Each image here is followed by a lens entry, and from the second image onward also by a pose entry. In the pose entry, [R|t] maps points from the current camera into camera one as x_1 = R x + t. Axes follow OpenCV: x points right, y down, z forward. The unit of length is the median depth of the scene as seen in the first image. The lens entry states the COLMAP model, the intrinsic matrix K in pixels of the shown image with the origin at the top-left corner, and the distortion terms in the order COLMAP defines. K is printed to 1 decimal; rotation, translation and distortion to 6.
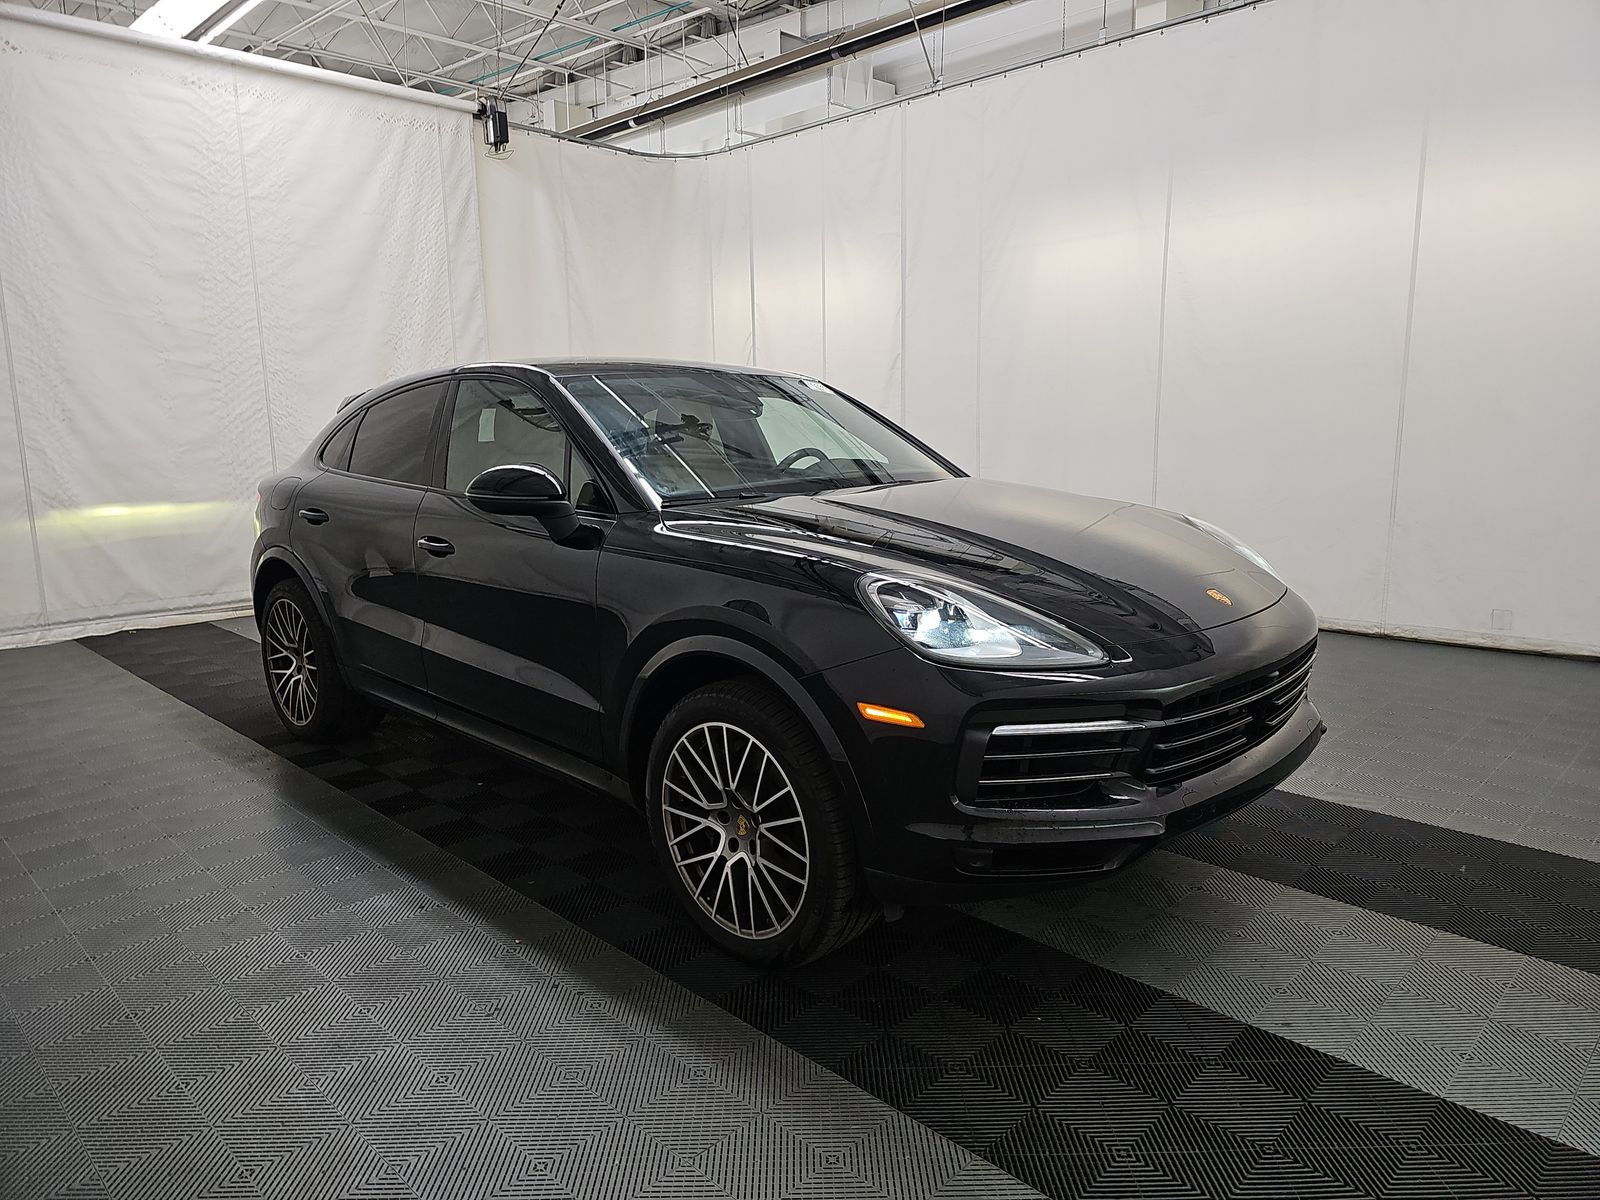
lens RADIAL K [[1054.3, 0, 801.7], [0, 1054.3, 596.6], [0, 0, 1]] dist [0.035818, -0.030200]
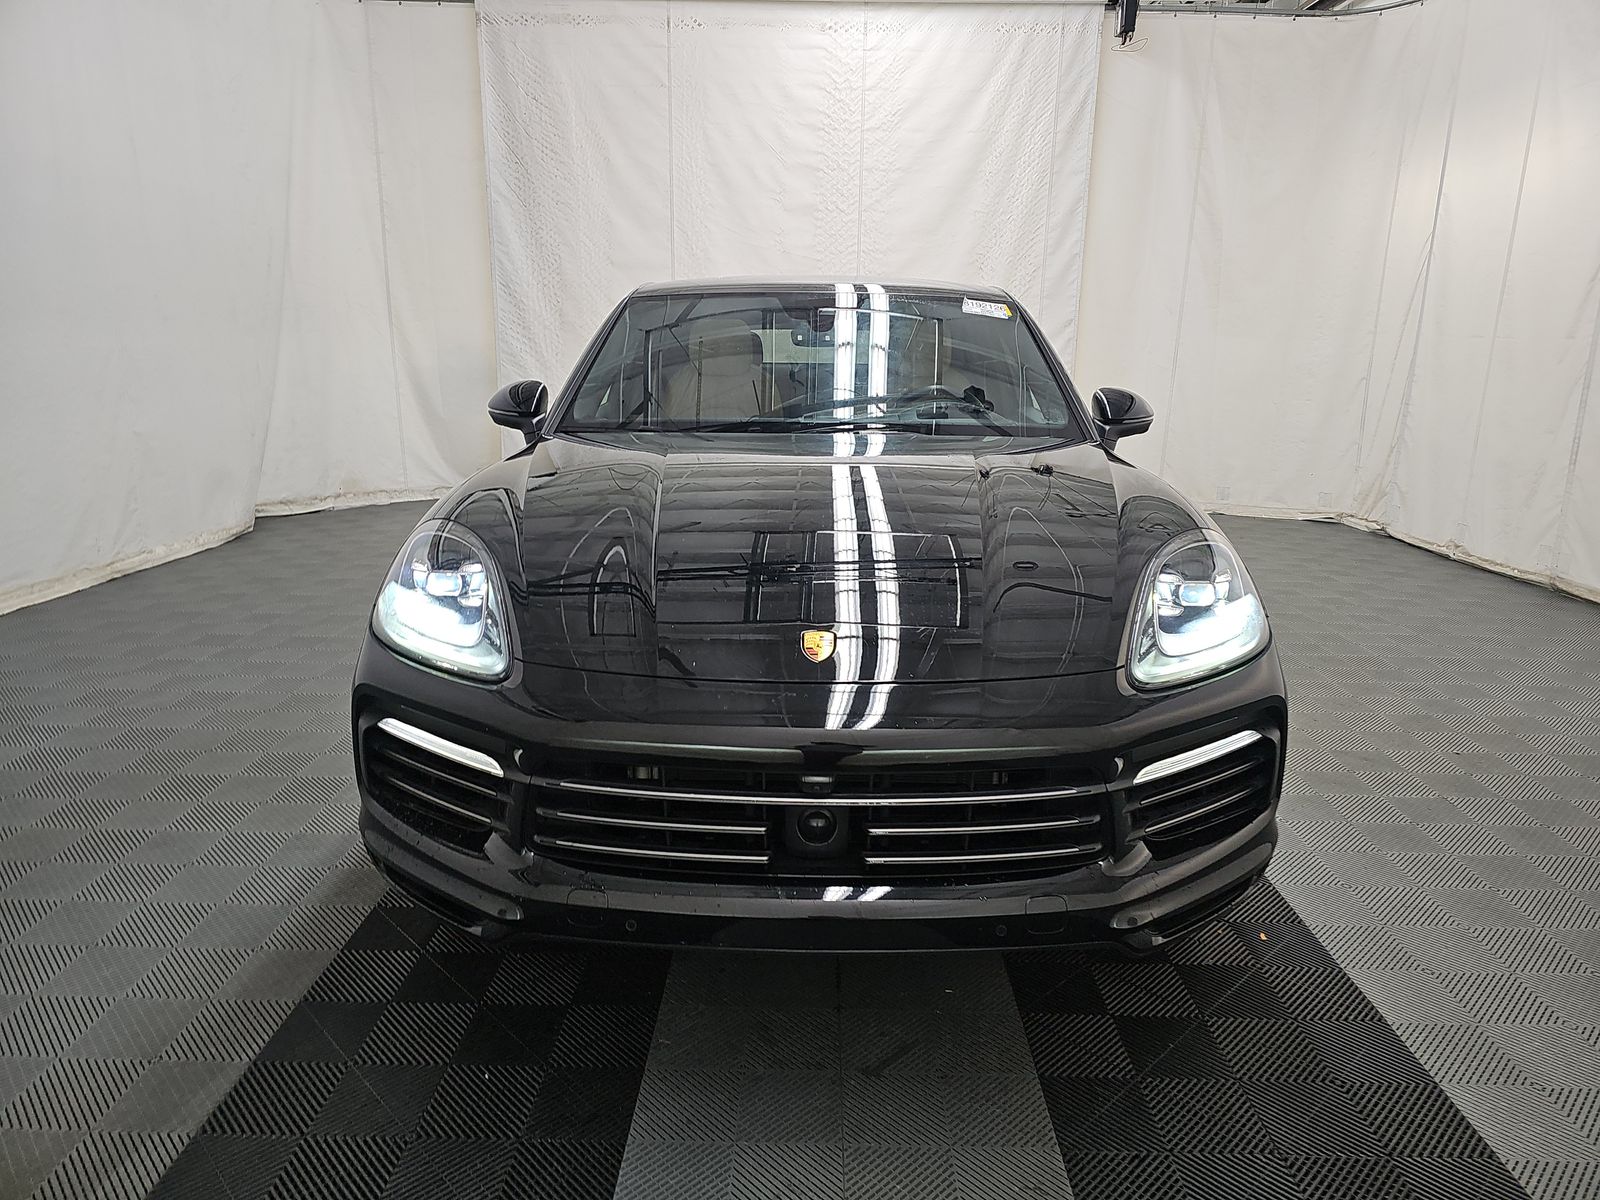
lens RADIAL K [[1054.3, 0, 800.5], [0, 1054.3, 605.7], [0, 0, 1]] dist [0.035818, -0.030200]
pose [[0.697979, 0.199818, -0.687676, 0.259917], [-0.143676, 0.979831, 0.138881, -0.034872], [0.701557, 0.001866, 0.712611, 0.164565]]
